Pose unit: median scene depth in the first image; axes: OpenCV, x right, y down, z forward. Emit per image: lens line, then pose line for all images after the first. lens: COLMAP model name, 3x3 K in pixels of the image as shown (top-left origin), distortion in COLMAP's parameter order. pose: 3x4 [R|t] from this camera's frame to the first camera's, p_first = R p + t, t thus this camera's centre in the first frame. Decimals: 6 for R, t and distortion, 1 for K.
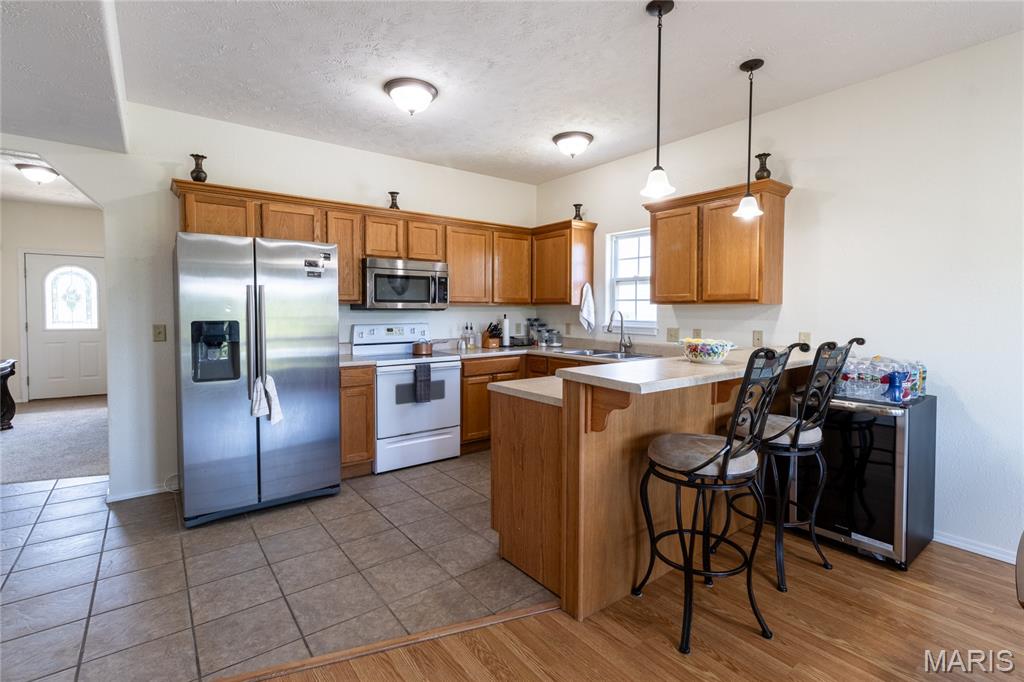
lens RADIAL K [[479.1, 0, 519.9], [0, 479.1, 326.6], [0, 0, 1]] dist [0.002094, 0.000631]
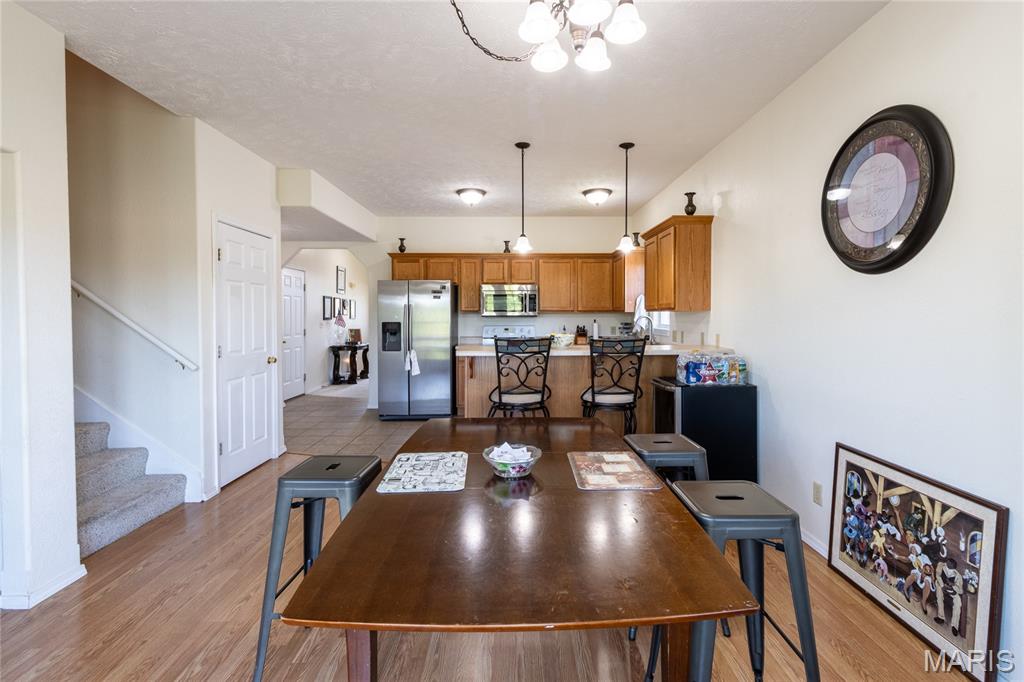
lens RADIAL K [[479.1, 0, 519.9], [0, 479.1, 326.6], [0, 0, 1]] dist [0.002094, 0.000631]
pose [[0.798429, 0.009858, -0.602009, 0.774298], [-0.017841, 0.999814, -0.007290, 0.009320], [0.601825, 0.016561, 0.798456, -0.233513]]
